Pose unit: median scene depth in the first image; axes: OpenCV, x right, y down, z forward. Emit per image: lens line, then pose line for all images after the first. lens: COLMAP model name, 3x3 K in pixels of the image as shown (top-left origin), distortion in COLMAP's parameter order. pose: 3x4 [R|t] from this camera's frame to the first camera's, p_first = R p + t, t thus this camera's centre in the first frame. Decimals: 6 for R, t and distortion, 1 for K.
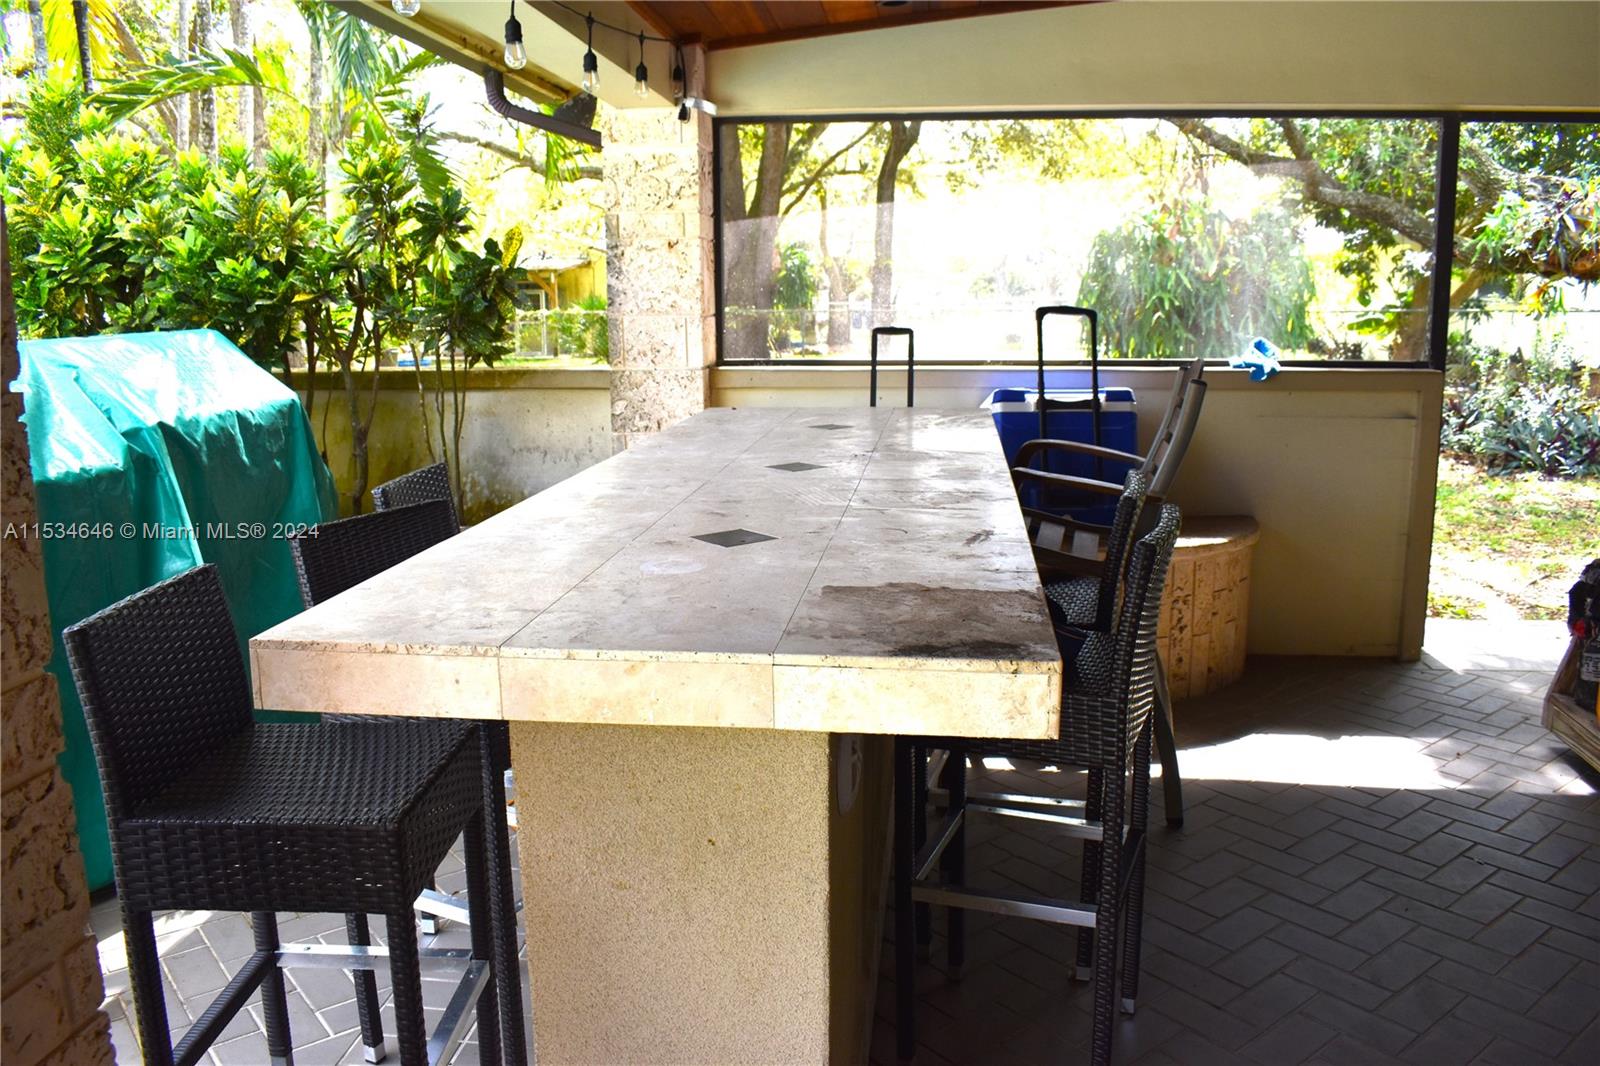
lens RADIAL K [[1251.7, 0, 801.2], [0, 1251.7, 537.1], [0, 0, 1]] dist [-0.095861, 0.016421]
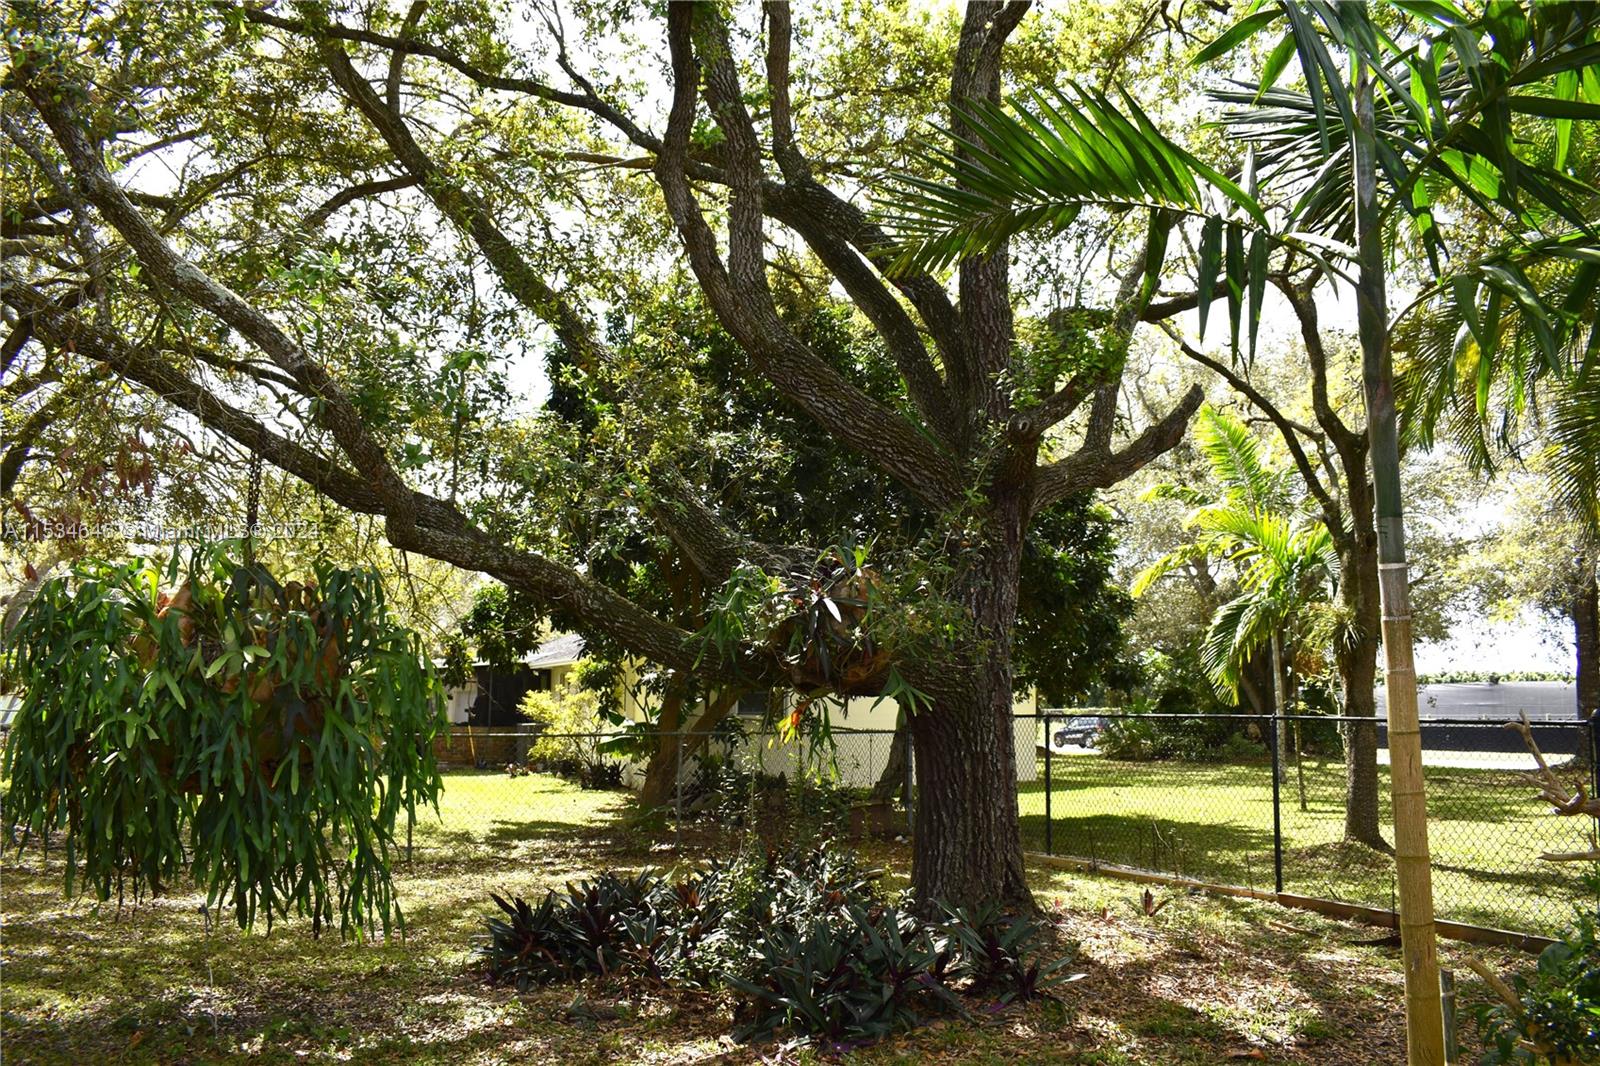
lens RADIAL K [[1251.7, 0, 801.2], [0, 1251.7, 537.1], [0, 0, 1]] dist [-0.095861, 0.016421]
pose [[0.857712, 0.086183, 0.506856, 0.201660], [0.081919, 0.950347, -0.300217, -0.070414], [-0.507562, 0.299021, 0.808064, 0.323892]]
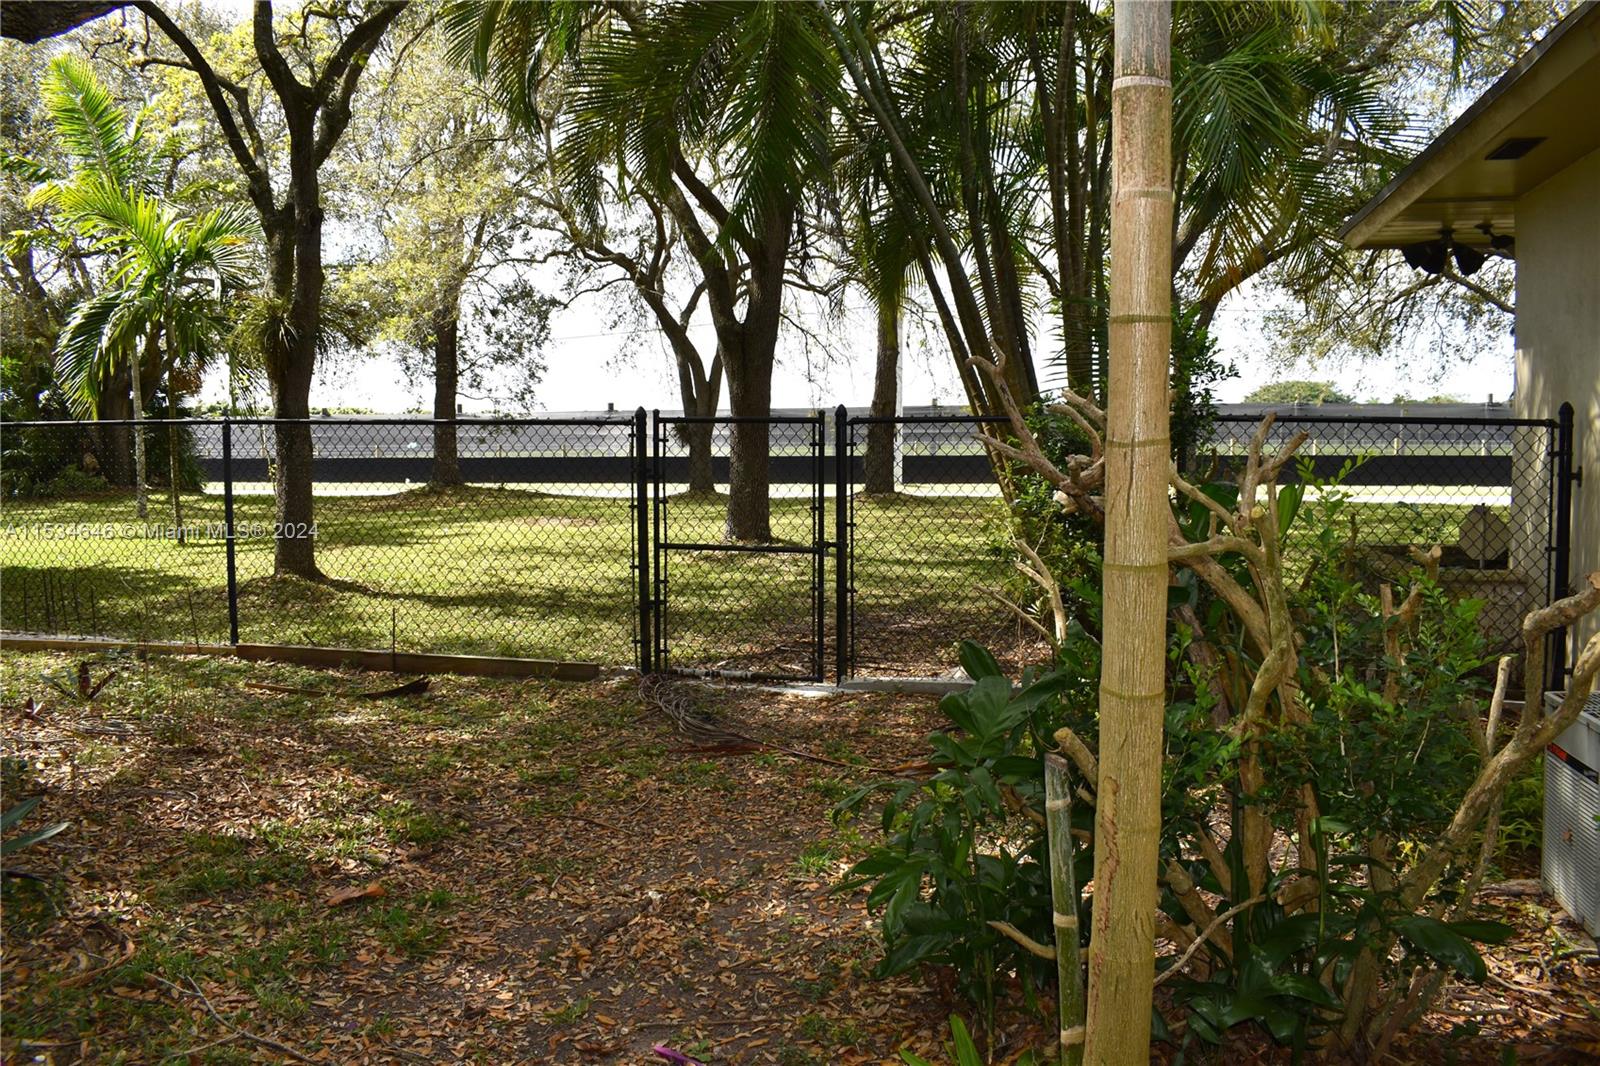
lens RADIAL K [[1251.7, 0, 801.2], [0, 1251.7, 537.1], [0, 0, 1]] dist [-0.095861, 0.016421]
pose [[0.125290, -0.062101, 0.990175, 0.271844], [0.186642, 0.981695, 0.037953, -0.081482], [-0.974406, 0.180053, 0.134587, 0.438720]]
